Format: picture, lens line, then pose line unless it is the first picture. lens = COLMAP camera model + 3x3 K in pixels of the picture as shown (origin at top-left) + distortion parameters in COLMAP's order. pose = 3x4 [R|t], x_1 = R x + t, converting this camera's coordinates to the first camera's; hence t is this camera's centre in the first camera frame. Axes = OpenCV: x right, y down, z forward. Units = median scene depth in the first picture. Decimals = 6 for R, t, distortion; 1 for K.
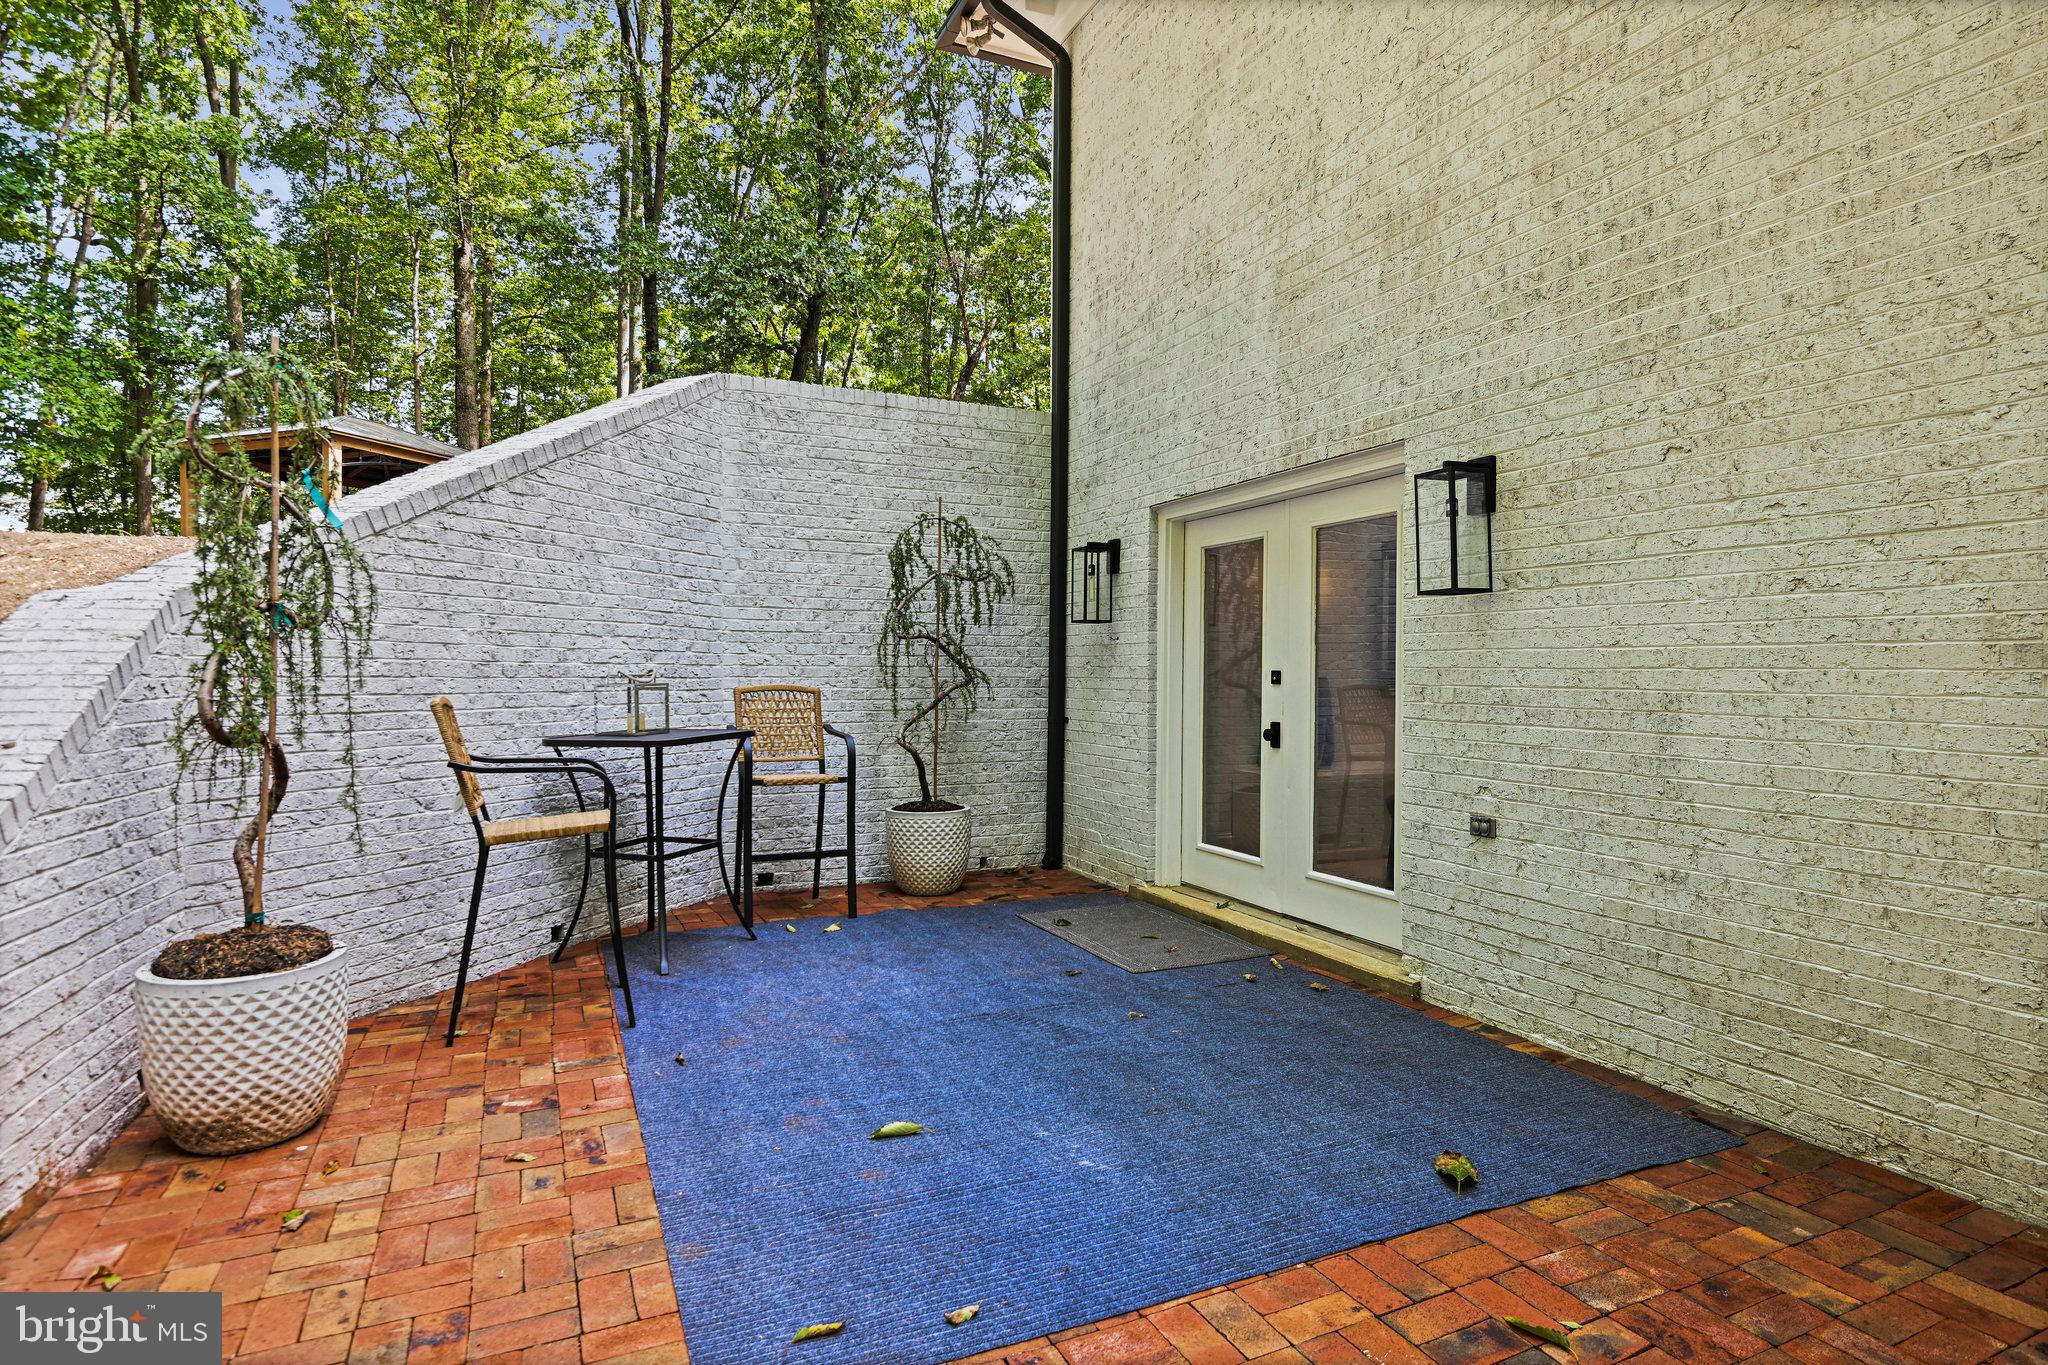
lens RADIAL K [[1101.0, 0, 1027.1], [0, 1101.0, 679.6], [0, 0, 1]] dist [-0.016180, 0.002636]
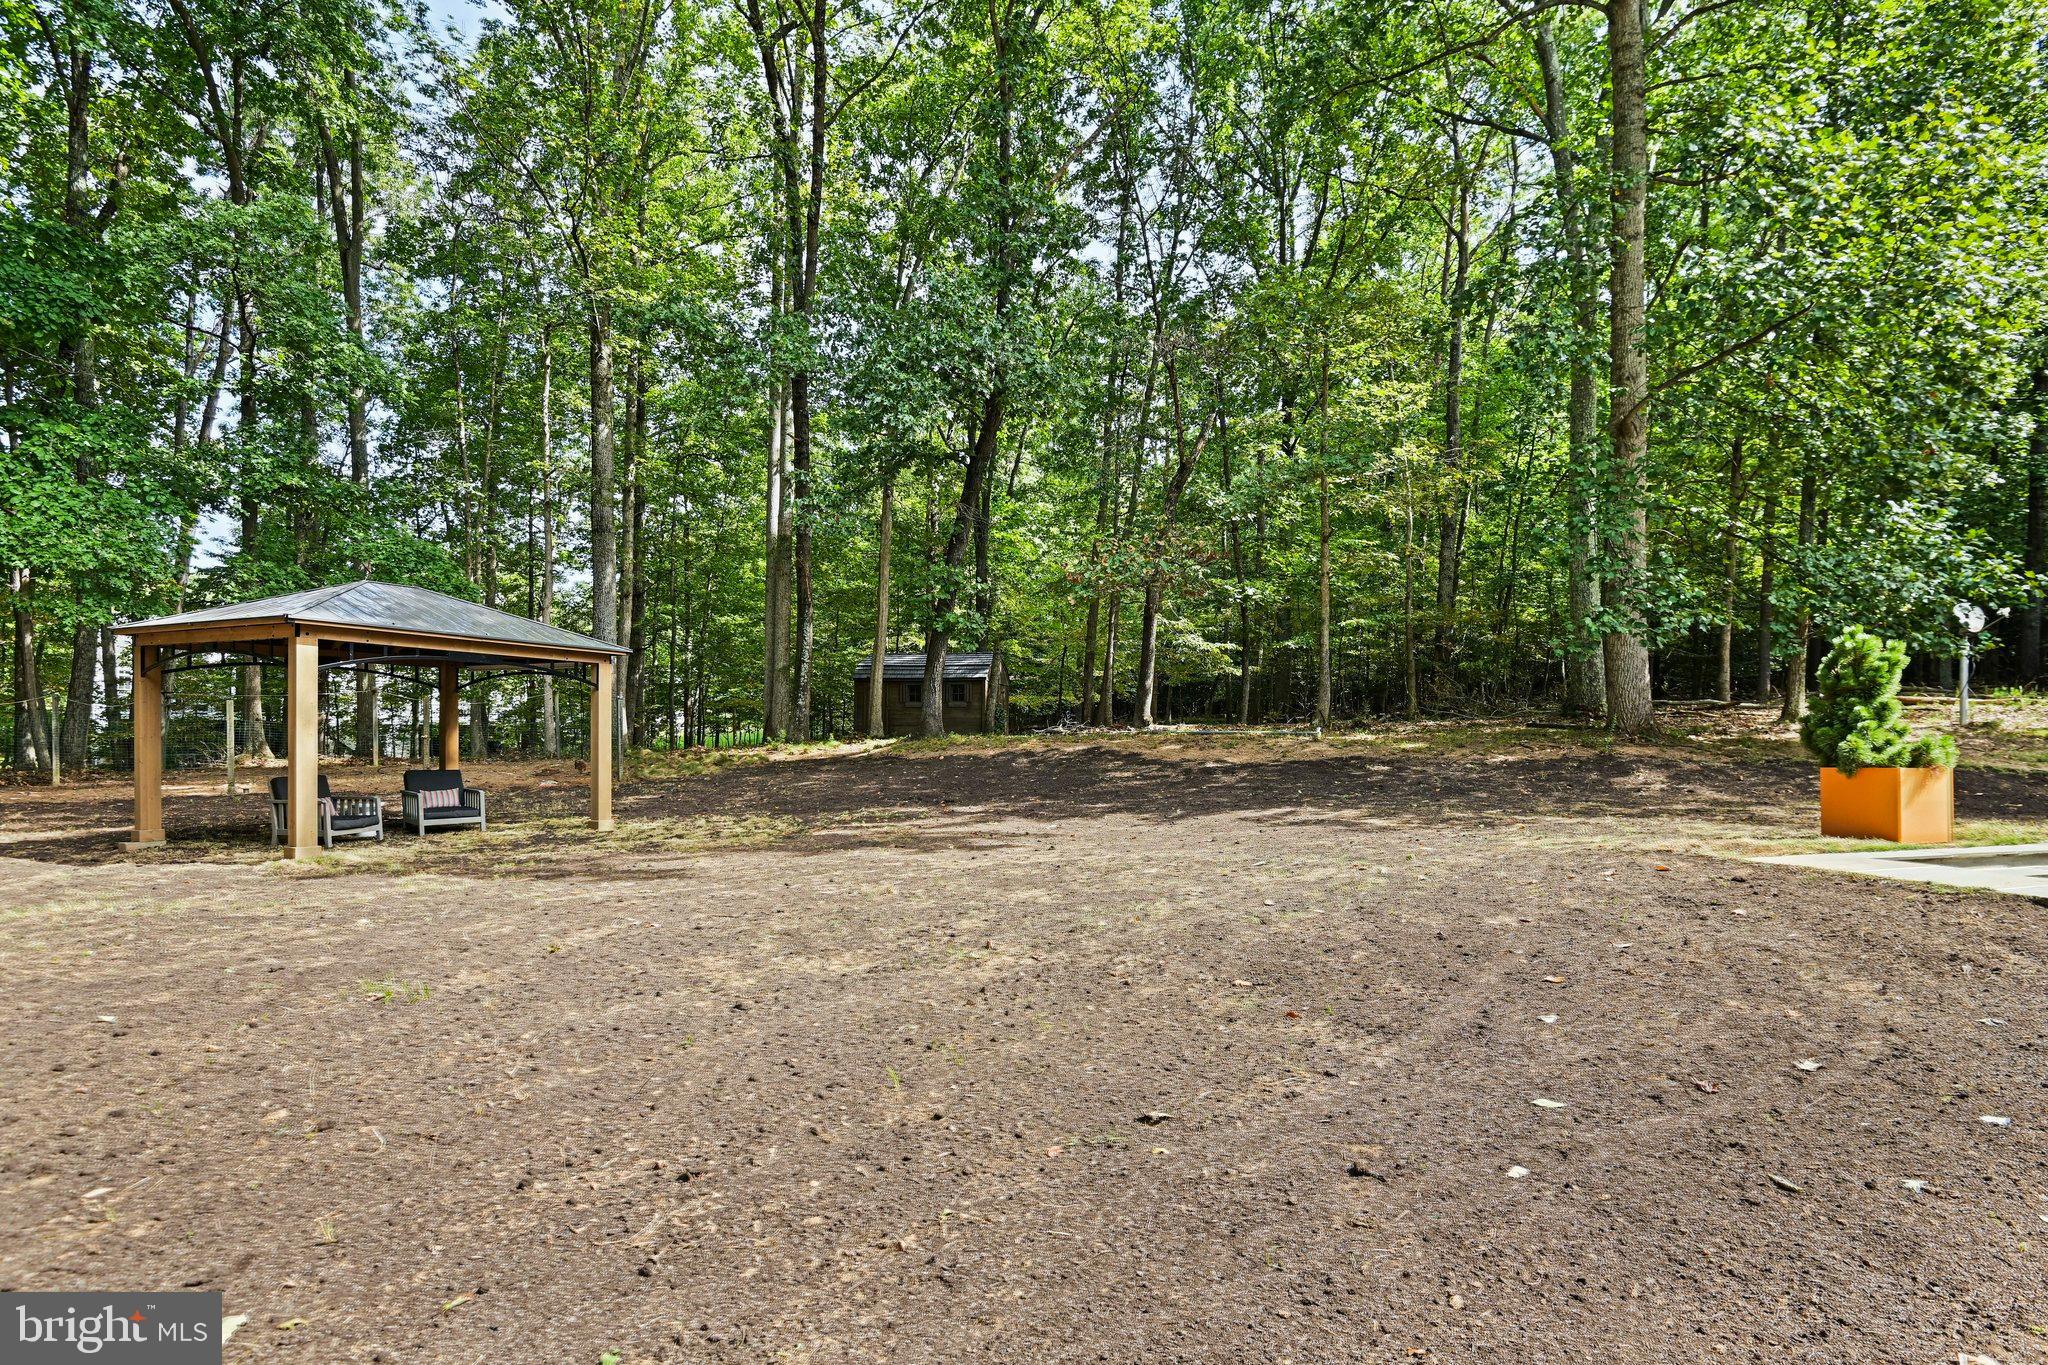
lens RADIAL K [[1000.4, 0, 1019.4], [0, 1000.4, 726.6], [0, 0, 1]] dist [-0.002956, -0.000132]
pose [[0.990753, 0.010327, -0.135285, -0.063839], [-0.011782, 0.999881, -0.009958, -0.085215], [0.135166, 0.011459, 0.990757, 0.243073]]
